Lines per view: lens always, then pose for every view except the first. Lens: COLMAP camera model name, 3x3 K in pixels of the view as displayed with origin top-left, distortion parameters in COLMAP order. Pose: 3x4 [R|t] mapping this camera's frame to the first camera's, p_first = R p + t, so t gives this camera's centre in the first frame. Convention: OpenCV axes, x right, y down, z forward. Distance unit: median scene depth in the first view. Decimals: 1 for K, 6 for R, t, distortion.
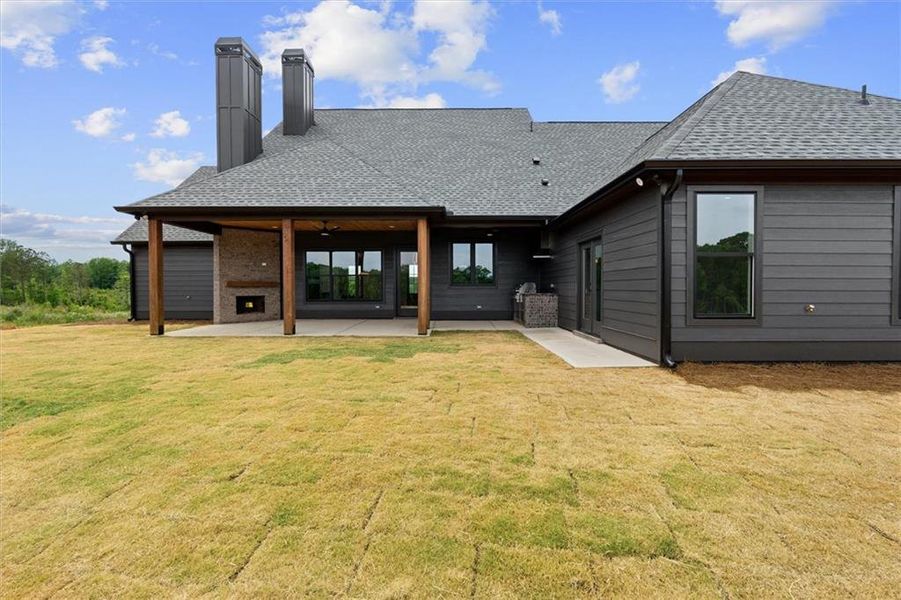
lens RADIAL K [[396.4, 0, 452.2], [0, 396.4, 298.2], [0, 0, 1]] dist [0.003676, 0.001093]
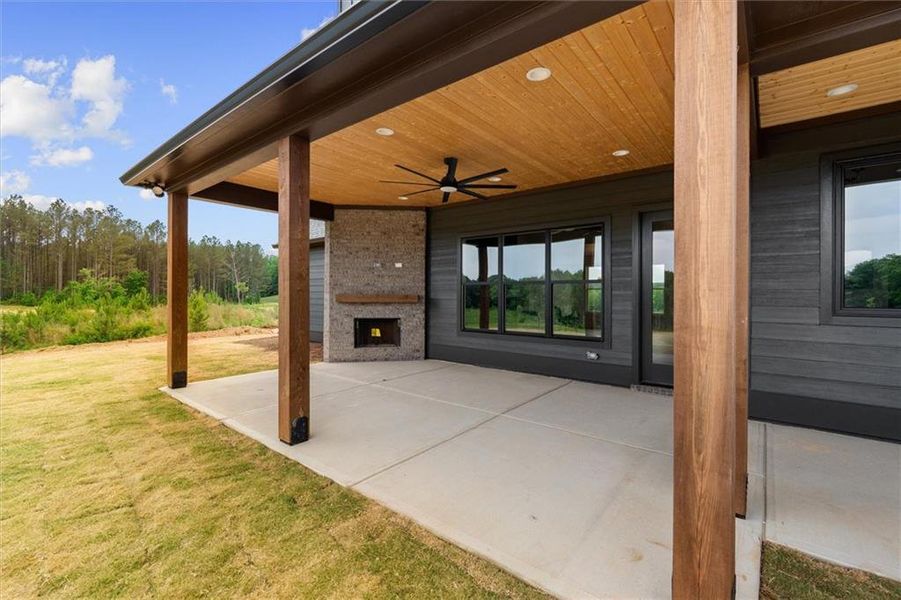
lens RADIAL K [[396.4, 0, 451.5], [0, 396.4, 296.2], [0, 0, 1]] dist [0.003676, 0.001093]
pose [[0.780360, 0.013977, -0.625175, -0.041464], [-0.019069, 0.999817, -0.001450, -0.040720], [0.625040, 0.013053, 0.780484, 0.604805]]
